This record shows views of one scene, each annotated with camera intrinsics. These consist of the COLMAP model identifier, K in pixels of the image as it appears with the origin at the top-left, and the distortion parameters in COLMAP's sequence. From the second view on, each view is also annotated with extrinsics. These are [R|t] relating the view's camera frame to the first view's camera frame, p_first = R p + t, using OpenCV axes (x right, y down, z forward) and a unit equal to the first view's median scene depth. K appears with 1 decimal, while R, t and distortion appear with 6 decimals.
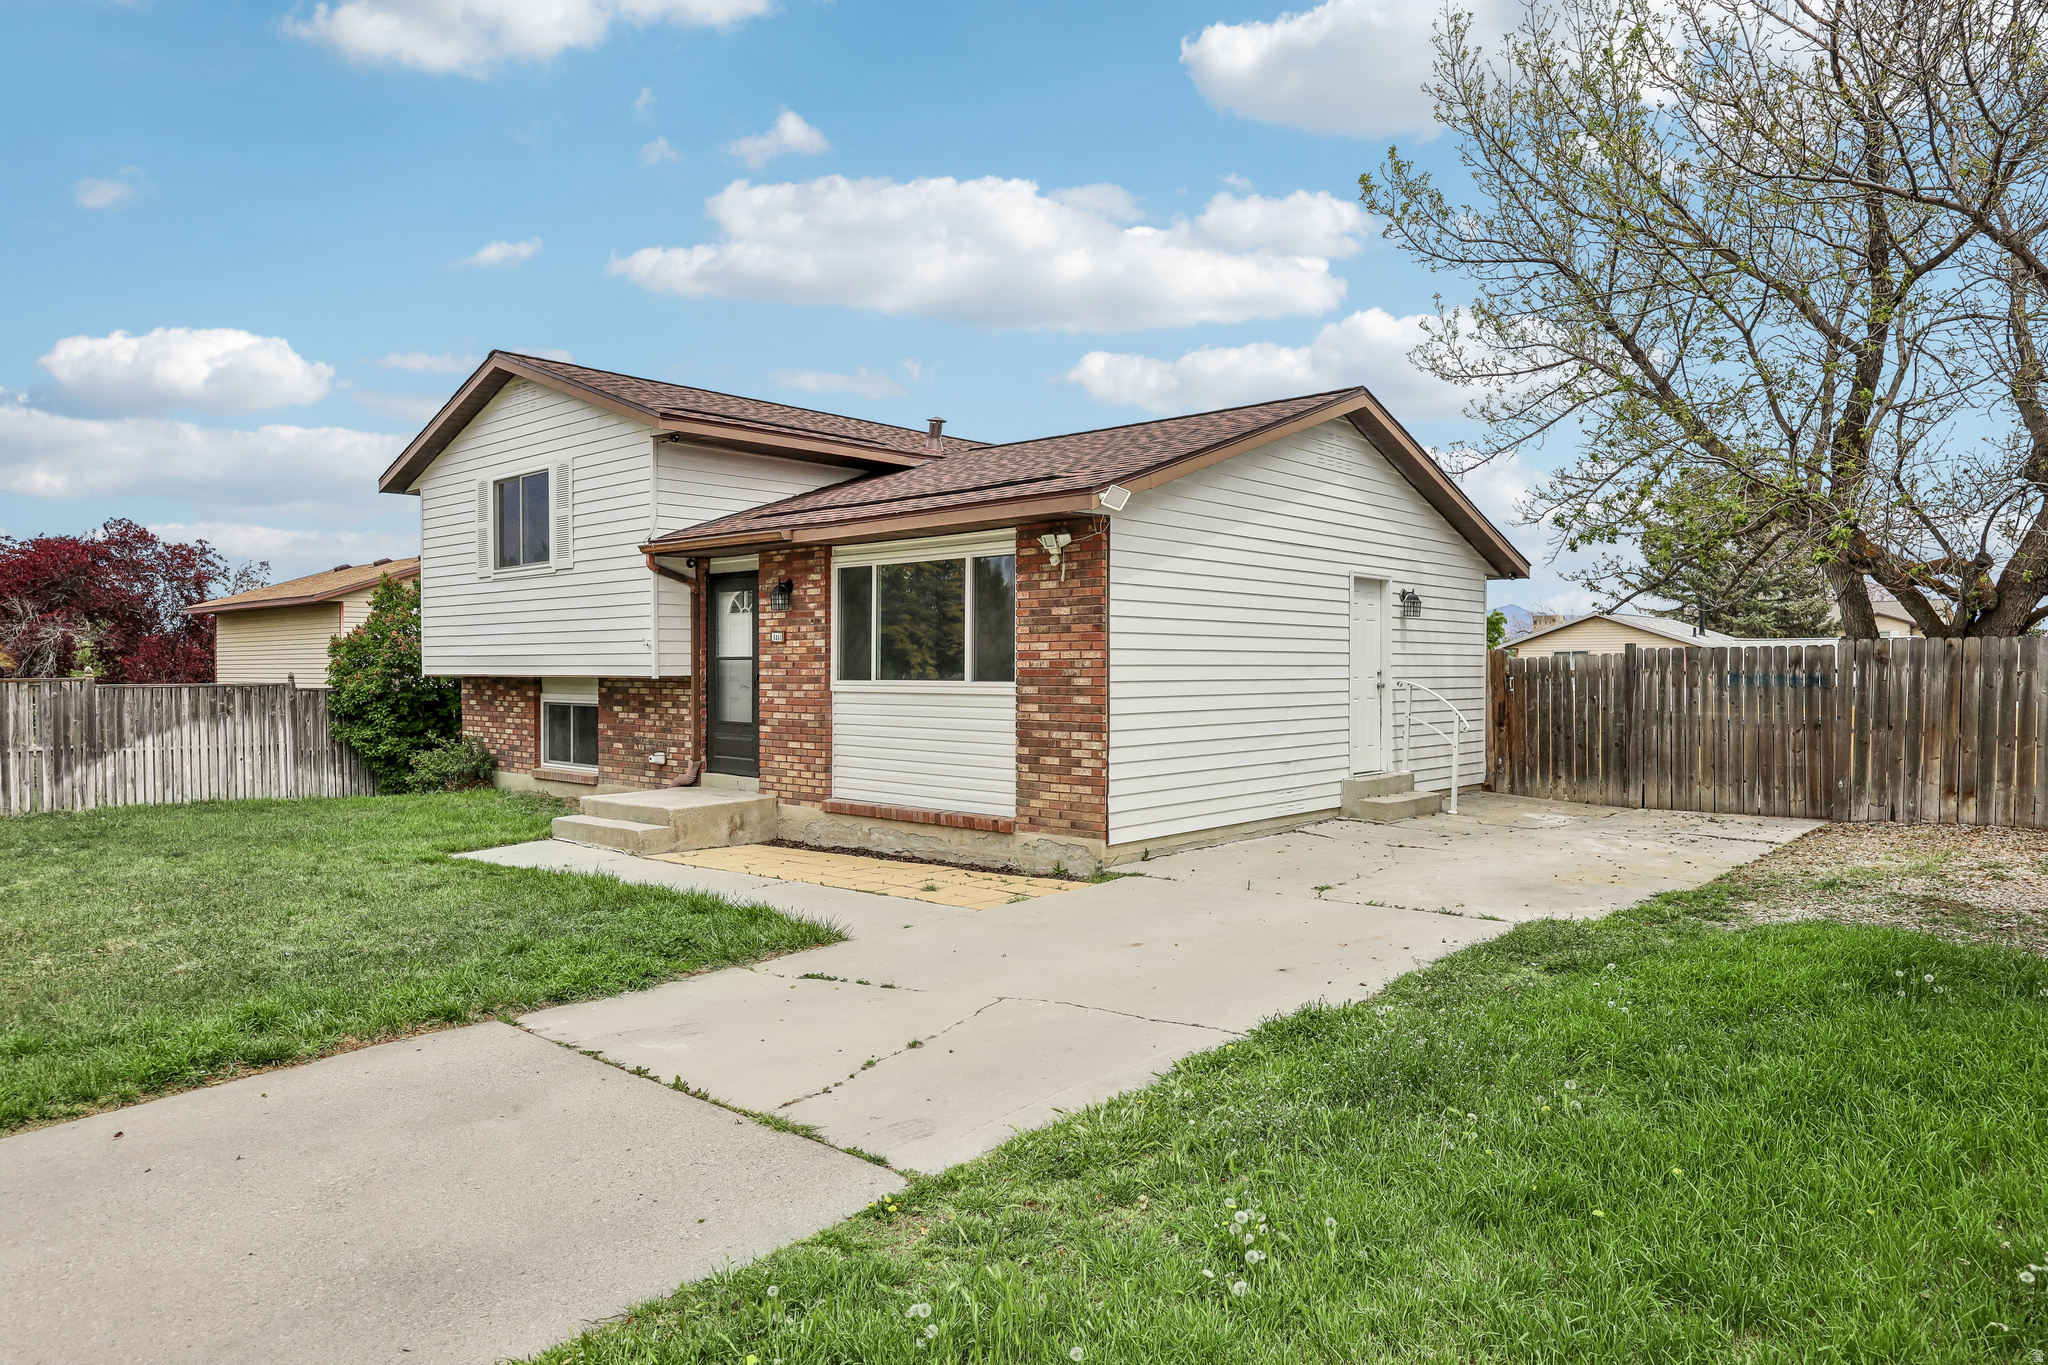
lens RADIAL K [[1311.4, 0, 1022.0], [0, 1311.4, 681.7], [0, 0, 1]] dist [0.007362, 0.001995]
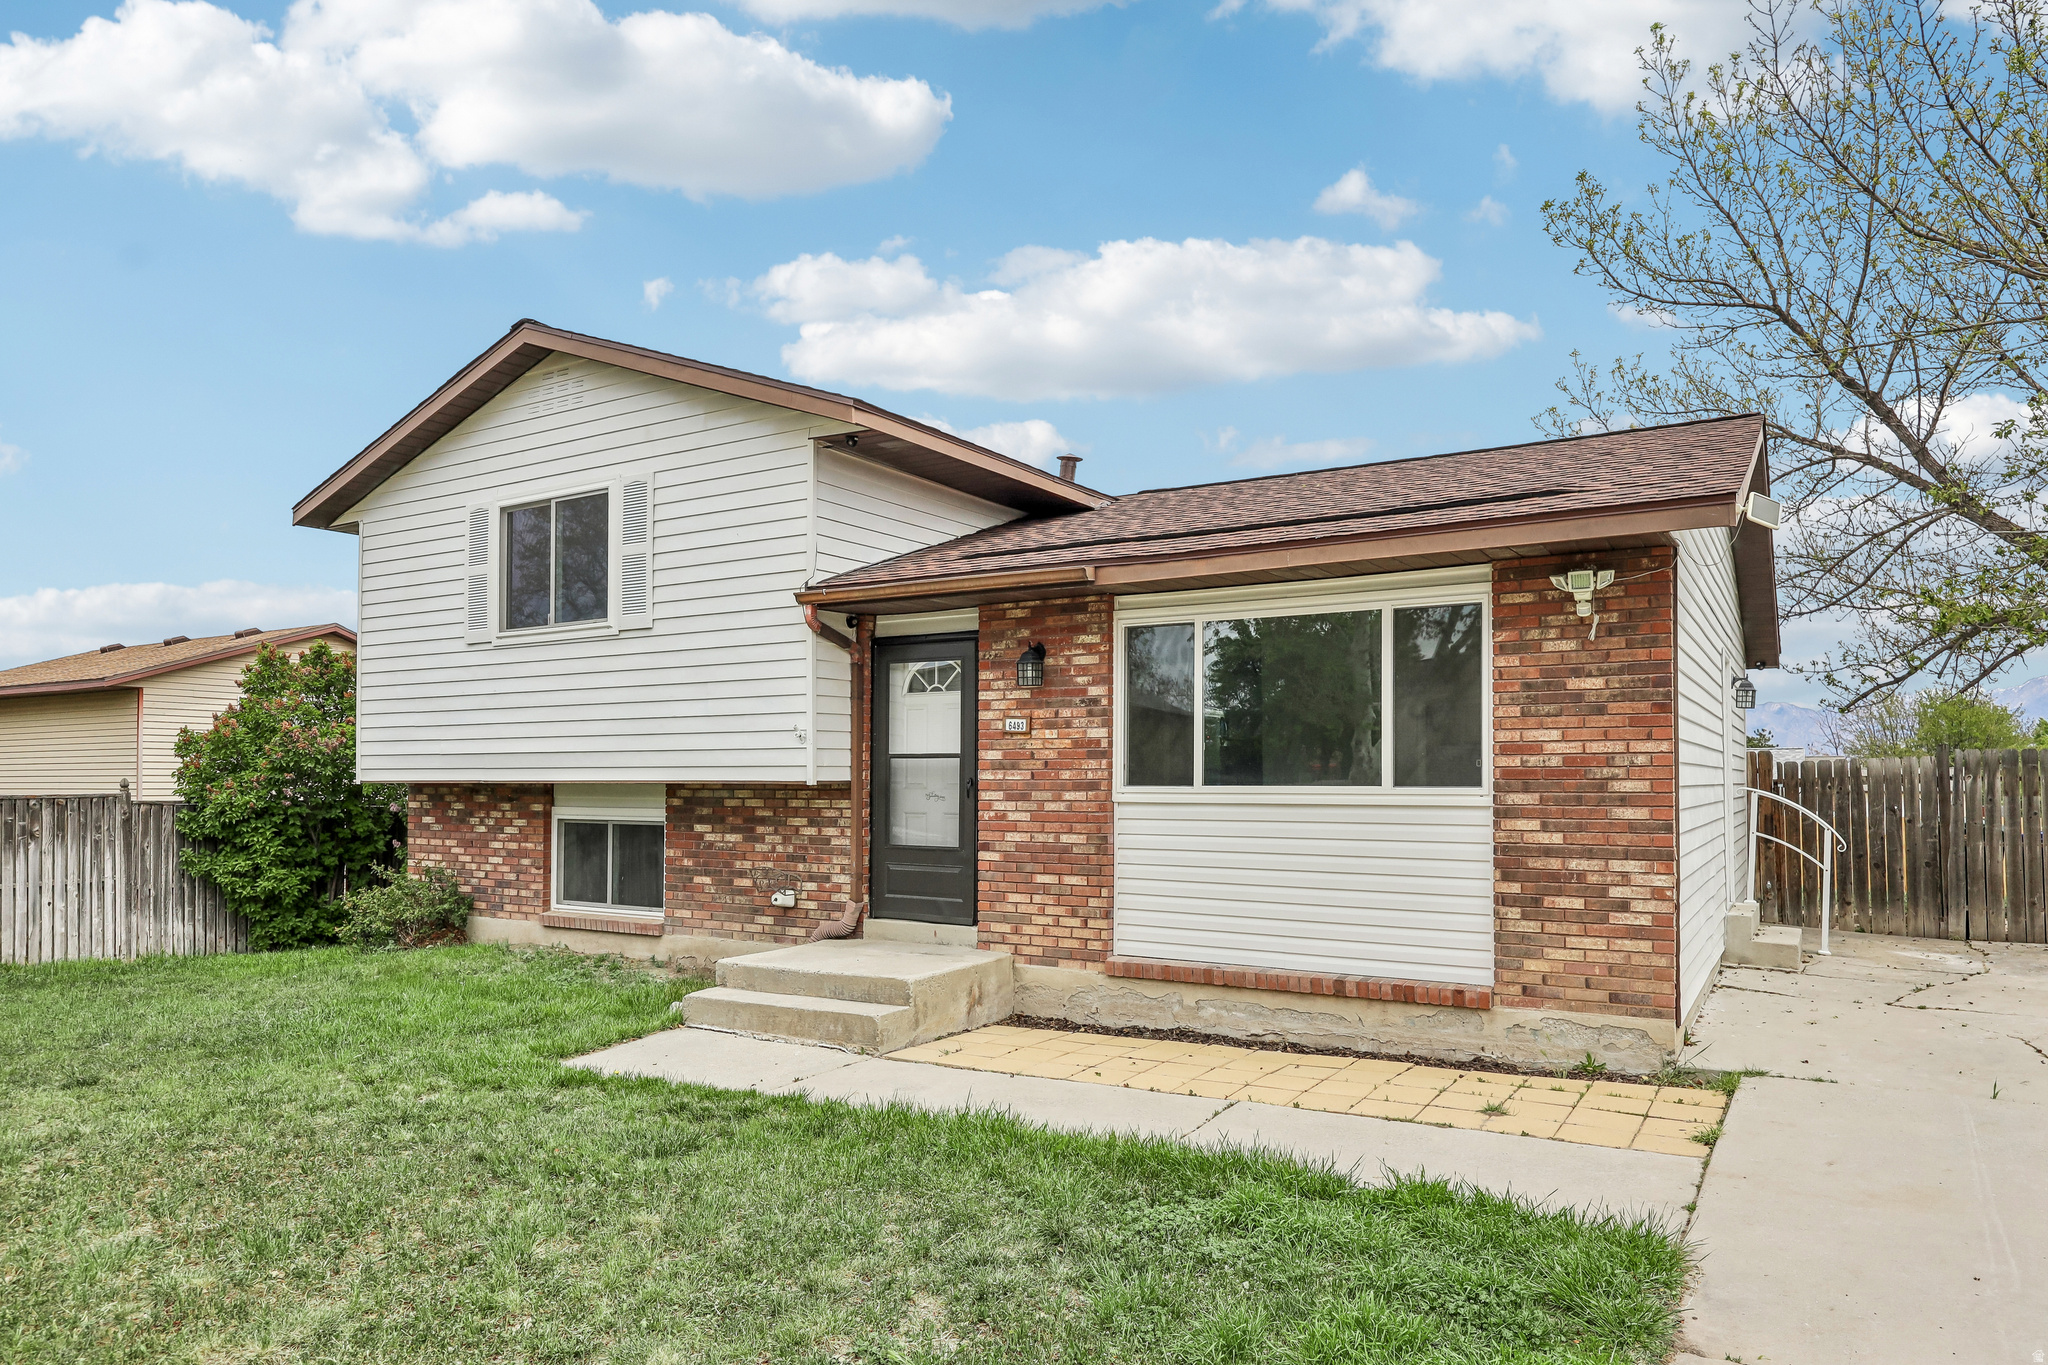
lens RADIAL K [[1311.4, 0, 1017.5], [0, 1311.4, 741.9], [0, 0, 1]] dist [0.007362, 0.001995]
pose [[0.982307, 0.006437, 0.187167, -0.315204], [0.001104, 0.999193, -0.040163, 0.003129], [-0.187274, 0.039659, 0.981507, 0.309899]]
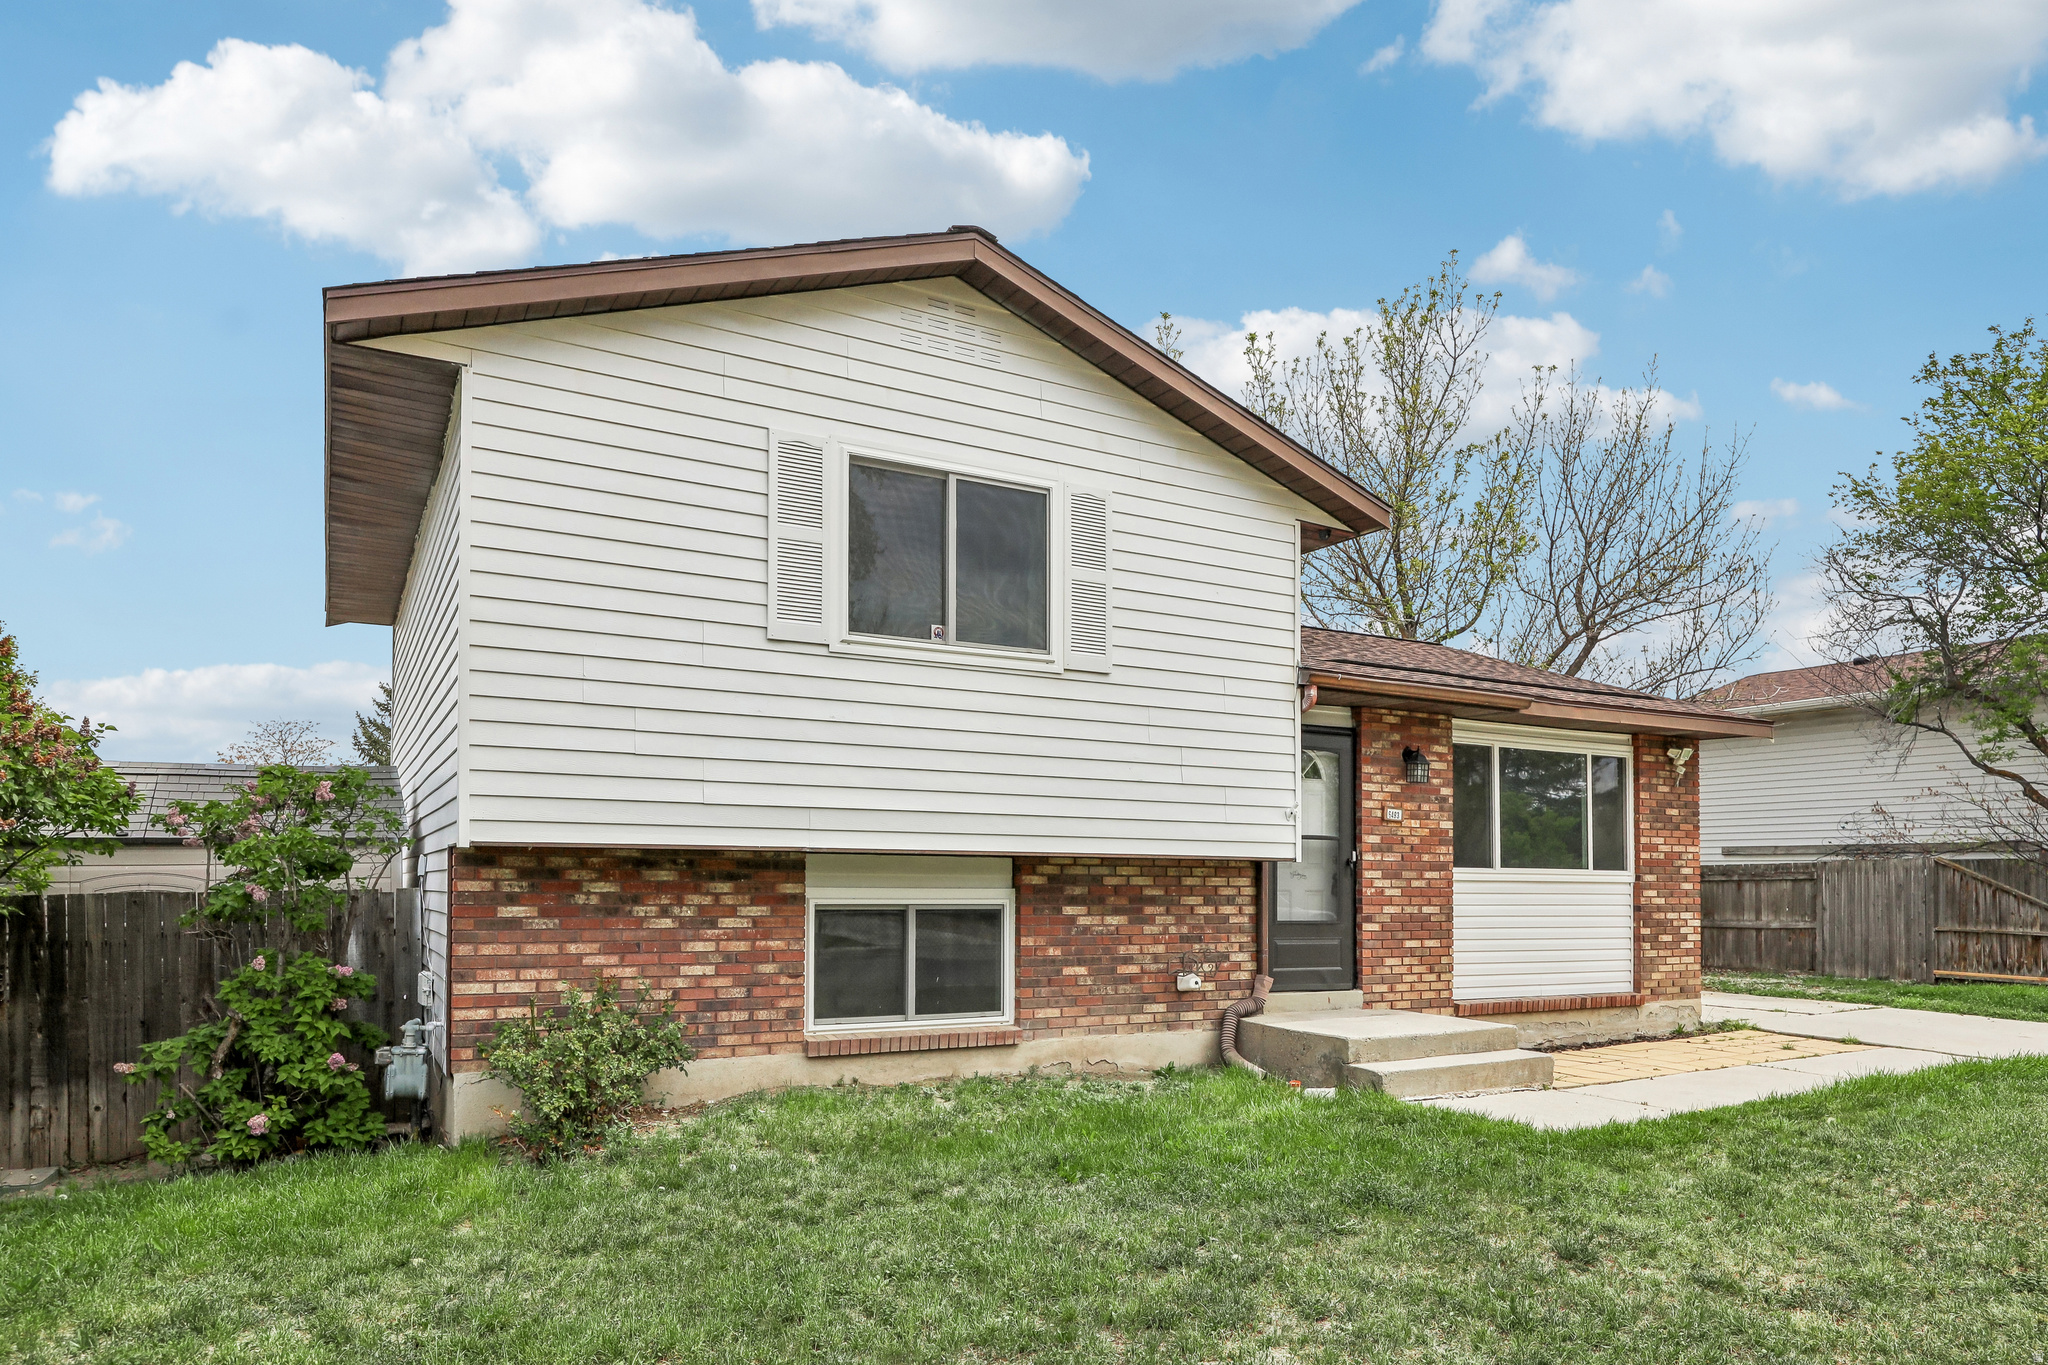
lens RADIAL K [[1264.3, 0, 1074.8], [0, 1264.3, 843.9], [0, 0, 1]] dist [0.015639, -0.002432]
pose [[0.303883, 0.040631, 0.951843, -0.999602], [0.008517, 0.998934, -0.045360, 0.018842], [-0.952671, 0.021891, 0.303213, 0.944658]]
